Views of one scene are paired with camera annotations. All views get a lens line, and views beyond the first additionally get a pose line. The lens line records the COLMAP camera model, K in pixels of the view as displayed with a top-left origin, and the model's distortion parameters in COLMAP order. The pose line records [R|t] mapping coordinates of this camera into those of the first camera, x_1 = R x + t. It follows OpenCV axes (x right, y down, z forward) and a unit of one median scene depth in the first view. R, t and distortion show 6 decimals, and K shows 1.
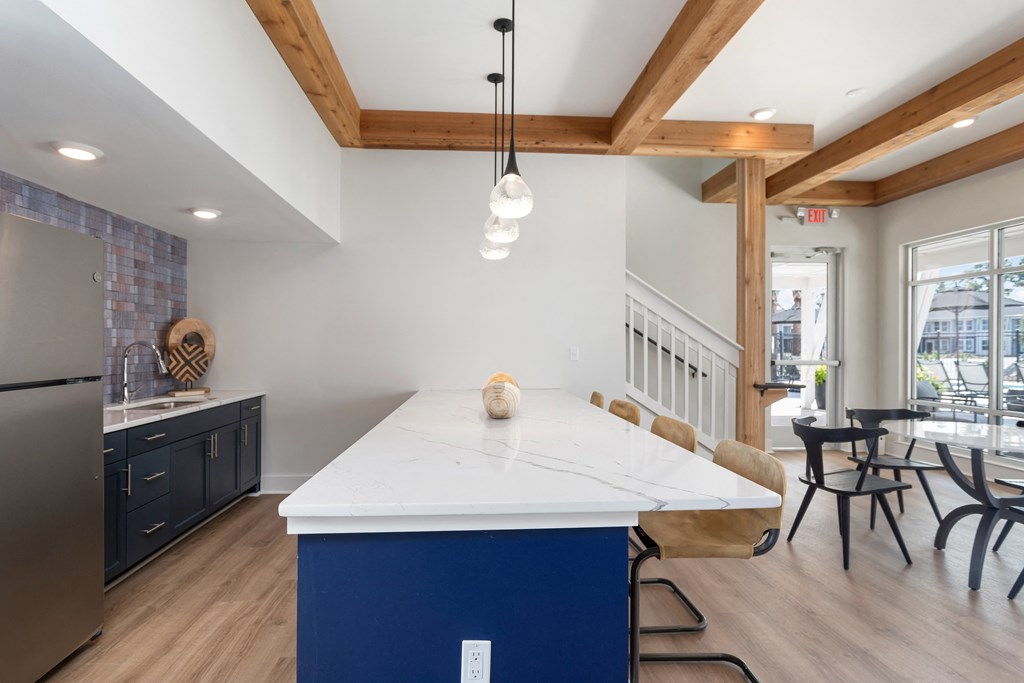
lens RADIAL K [[512.9, 0, 512.0], [0, 512.9, 341.5], [0, 0, 1]] dist [0.001517, 0.000363]
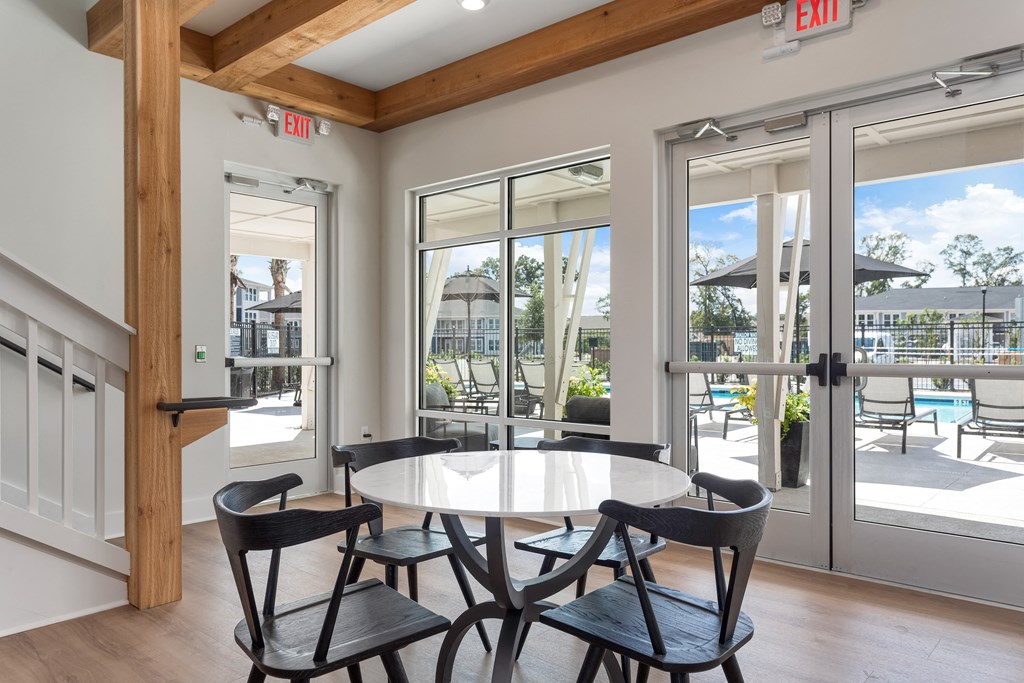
lens RADIAL K [[716.6, 0, 512.0], [0, 716.6, 341.5], [0, 0, 1]] dist [-0.004198, 0.001505]
pose [[0.715819, -0.001355, 0.698284, 0.173603], [0.001372, 0.999999, 0.000534, 0.017654], [-0.698284, 0.000576, 0.715820, 0.196619]]
